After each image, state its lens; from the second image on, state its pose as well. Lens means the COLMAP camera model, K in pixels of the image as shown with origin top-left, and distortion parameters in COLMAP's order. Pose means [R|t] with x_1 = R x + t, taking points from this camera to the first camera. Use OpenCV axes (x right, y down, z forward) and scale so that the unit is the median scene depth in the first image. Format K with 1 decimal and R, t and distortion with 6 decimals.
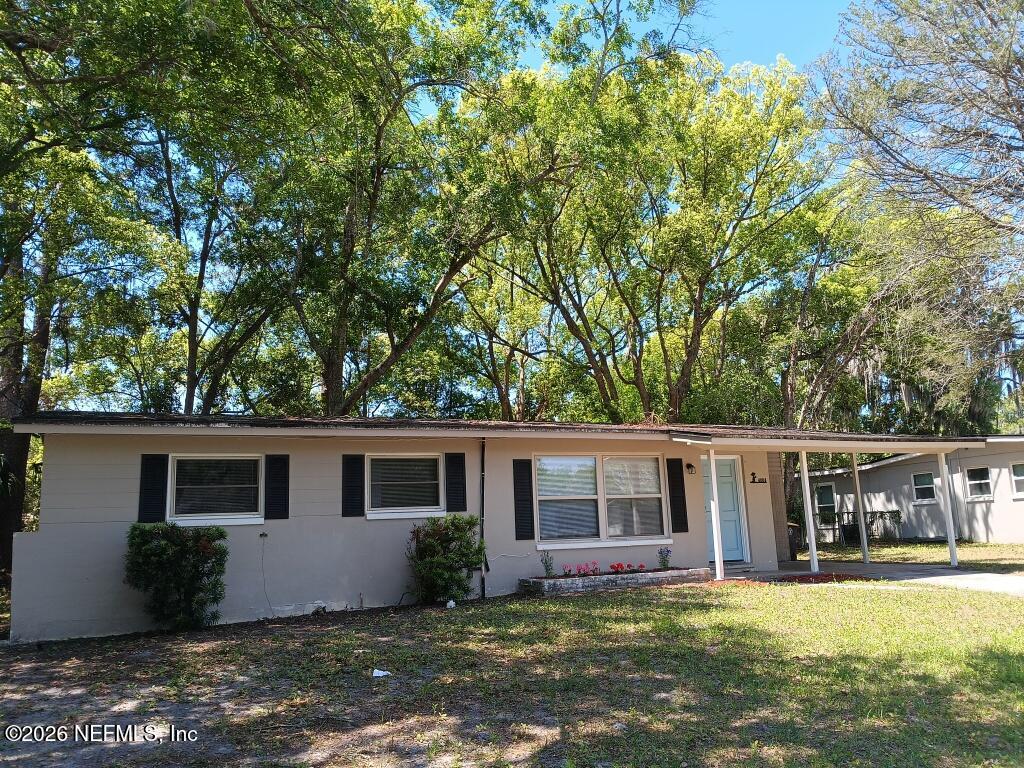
lens RADIAL K [[832.0, 0, 506.3], [0, 832.0, 377.8], [0, 0, 1]] dist [0.033089, -0.029259]
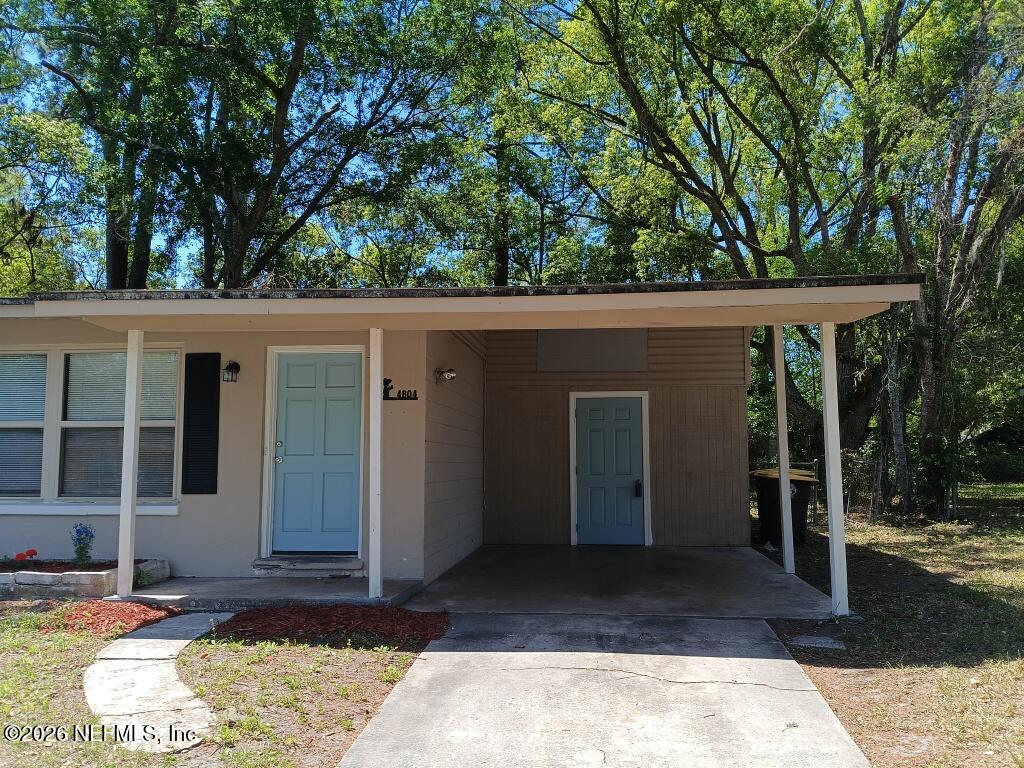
lens RADIAL K [[832.0, 0, 511.7], [0, 832.0, 384.8], [0, 0, 1]] dist [0.033089, -0.029259]
pose [[0.865036, -0.009692, -0.501616, 0.418449], [0.059754, 0.994687, 0.083828, 0.055951], [0.498139, -0.102488, 0.861019, 0.427944]]
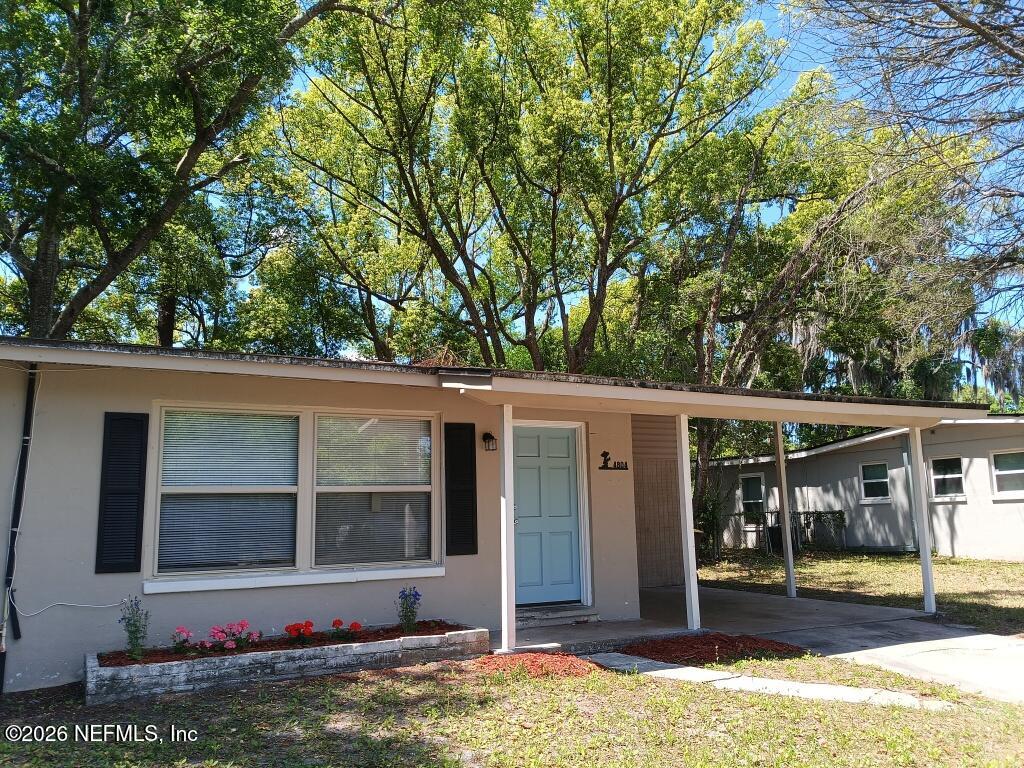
lens RADIAL K [[832.0, 0, 515.9], [0, 832.0, 384.0], [0, 0, 1]] dist [0.033089, -0.029259]
pose [[0.997614, 0.027244, 0.063436, 0.134767], [-0.028653, 0.999360, 0.021418, 0.038195], [-0.062812, -0.023185, 0.997756, 0.291024]]
